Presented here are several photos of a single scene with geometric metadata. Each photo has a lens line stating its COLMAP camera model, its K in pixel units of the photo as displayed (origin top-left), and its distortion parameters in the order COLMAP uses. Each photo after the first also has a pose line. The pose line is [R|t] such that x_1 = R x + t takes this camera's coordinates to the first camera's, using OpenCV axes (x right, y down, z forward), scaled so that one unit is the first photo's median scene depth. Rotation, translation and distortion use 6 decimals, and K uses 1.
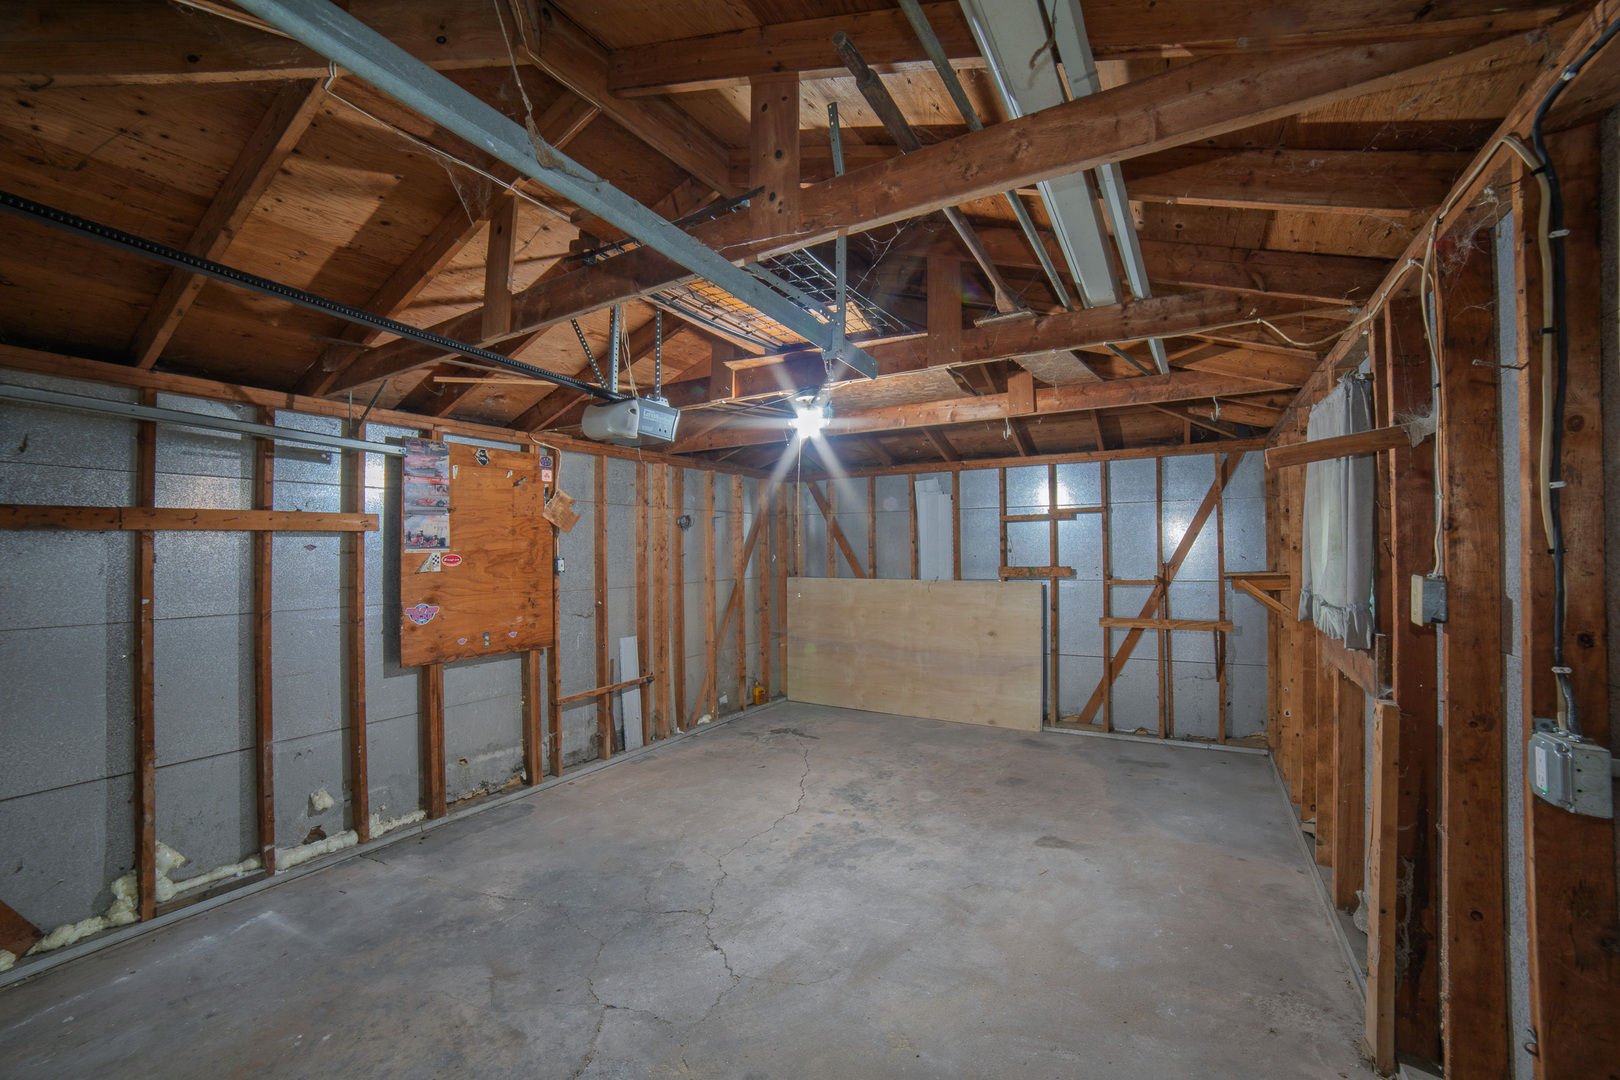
lens RADIAL K [[661.4, 0, 809.8], [0, 661.4, 533.1], [0, 0, 1]] dist [-0.083375, 0.027422]
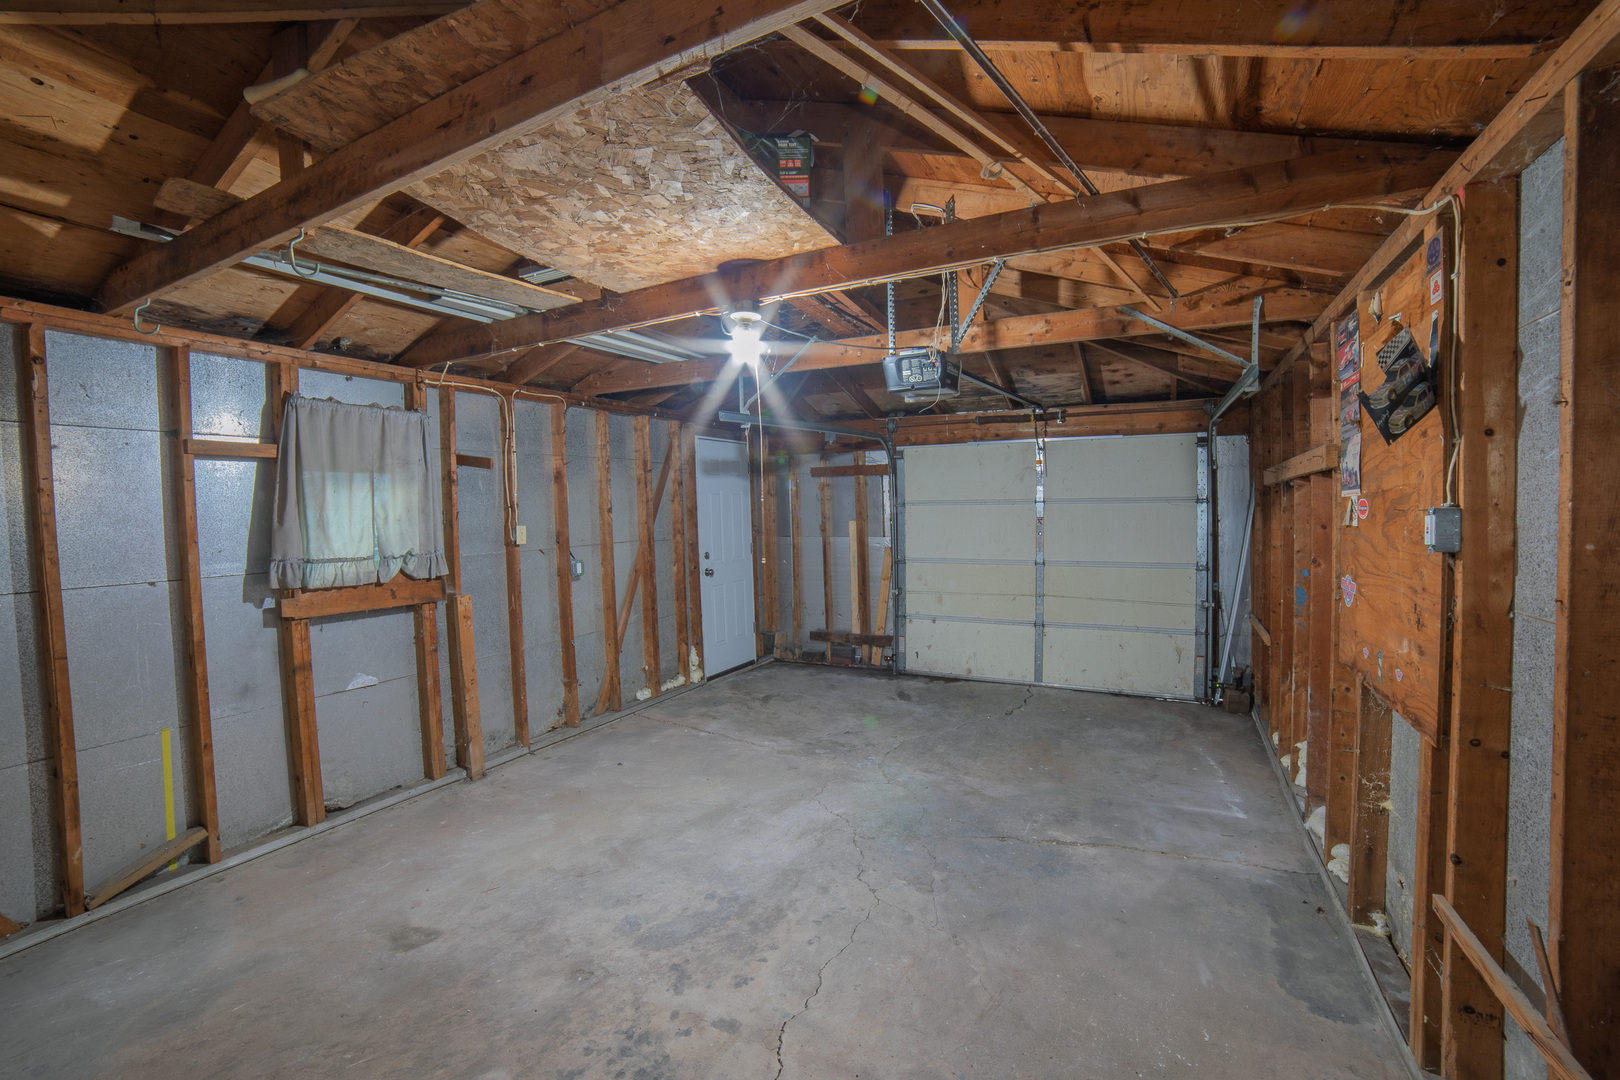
lens RADIAL K [[661.4, 0, 809.8], [0, 661.4, 533.1], [0, 0, 1]] dist [-0.083375, 0.027422]
pose [[-0.998192, 0.028749, -0.052788, -0.031456], [0.028053, 0.999510, 0.013871, 0.049611], [0.053161, 0.012365, -0.998509, 1.860599]]
